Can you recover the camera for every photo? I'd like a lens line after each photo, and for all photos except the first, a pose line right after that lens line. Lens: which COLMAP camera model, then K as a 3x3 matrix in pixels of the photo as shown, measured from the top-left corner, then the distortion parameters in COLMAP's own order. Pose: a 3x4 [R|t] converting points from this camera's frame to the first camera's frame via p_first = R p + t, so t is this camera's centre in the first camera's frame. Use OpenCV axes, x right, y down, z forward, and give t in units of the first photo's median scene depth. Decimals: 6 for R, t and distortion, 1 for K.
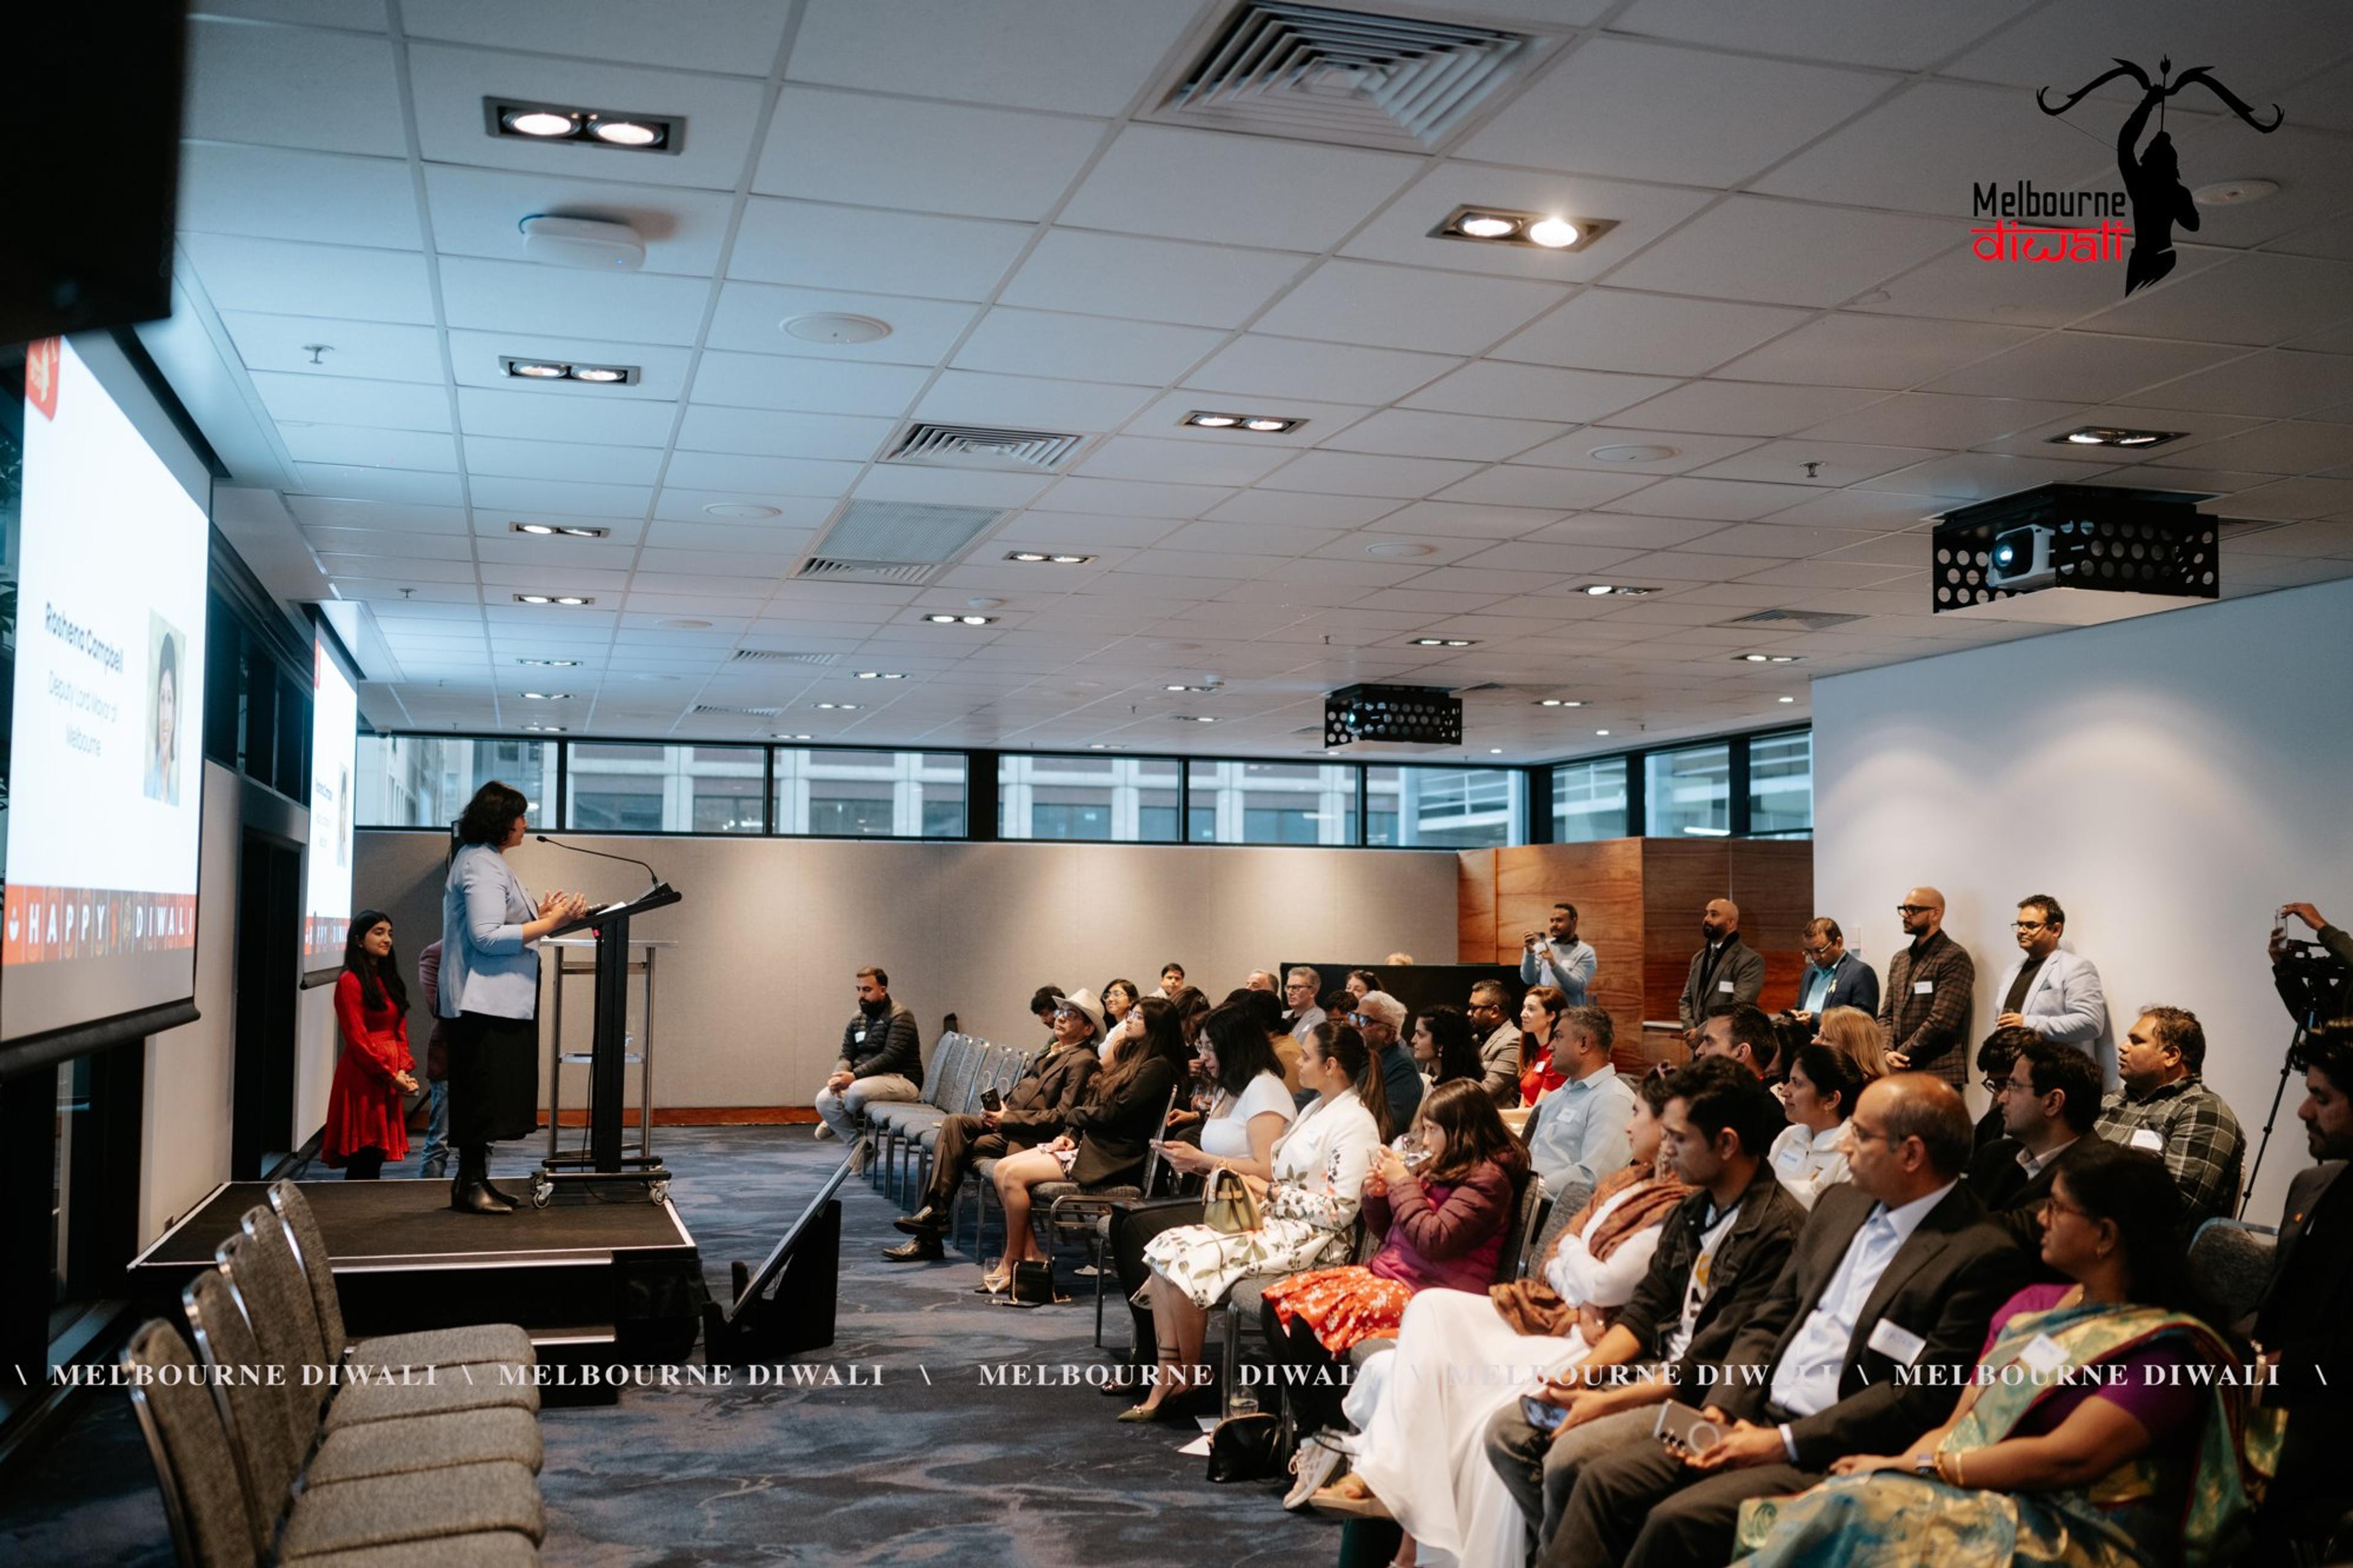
lens RADIAL K [[2207.4, 0, 1155.8], [0, 2207.4, 775.2], [0, 0, 1]] dist [-0.007028, 0.000000]
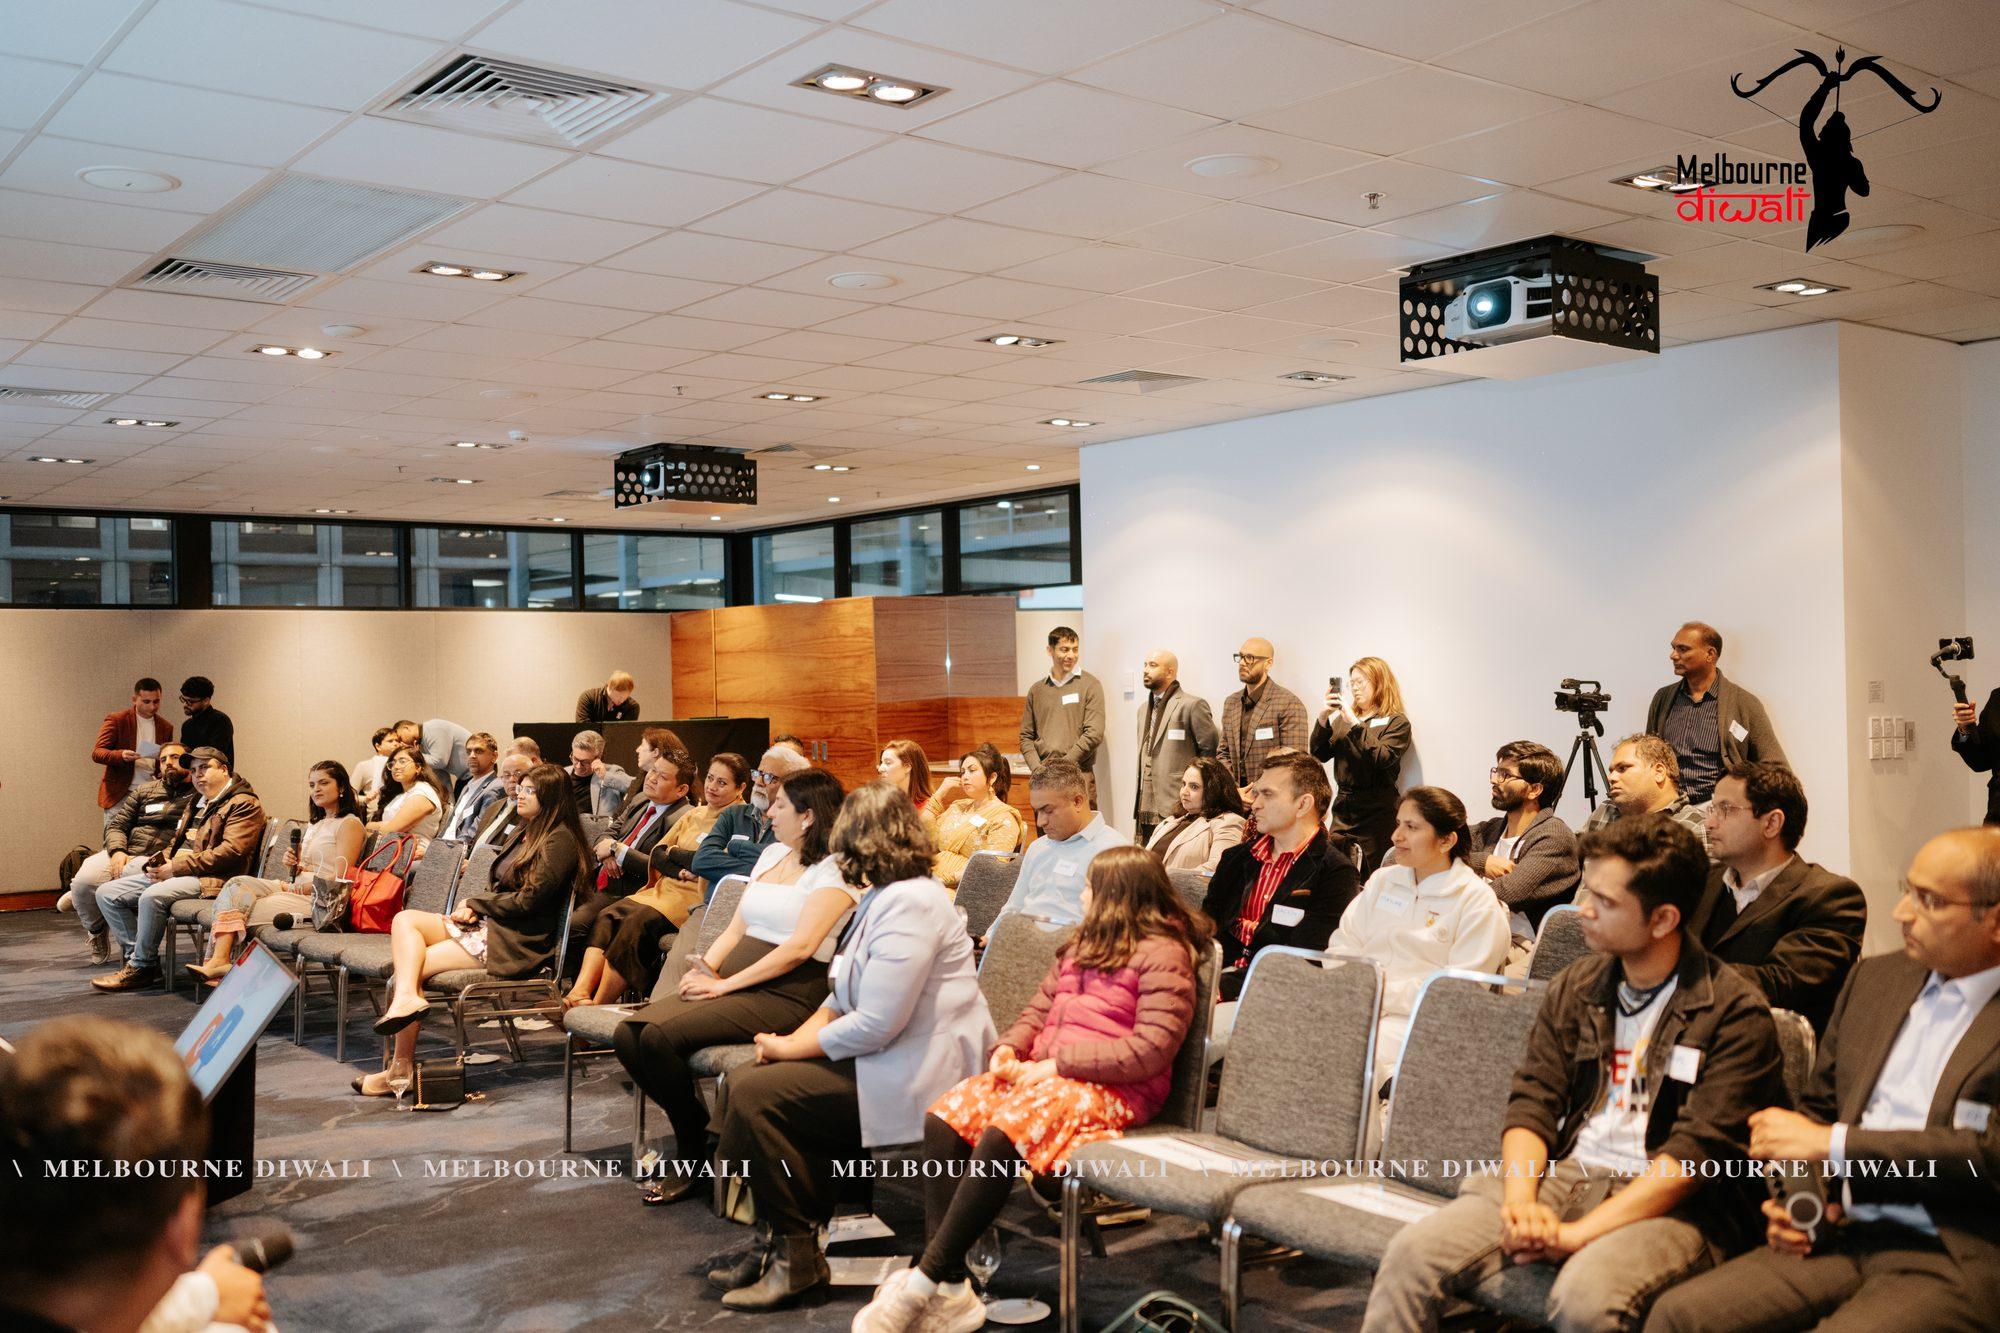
lens RADIAL K [[1876.3, 0, 923.4], [0, 1876.3, 689.3], [0, 0, 1]] dist [-0.007028, 0.000000]
pose [[0.933287, -0.026192, 0.358176, -0.126075], [0.000709, 0.997469, 0.071094, 0.011669], [-0.359132, -0.066097, 0.930943, 0.191890]]
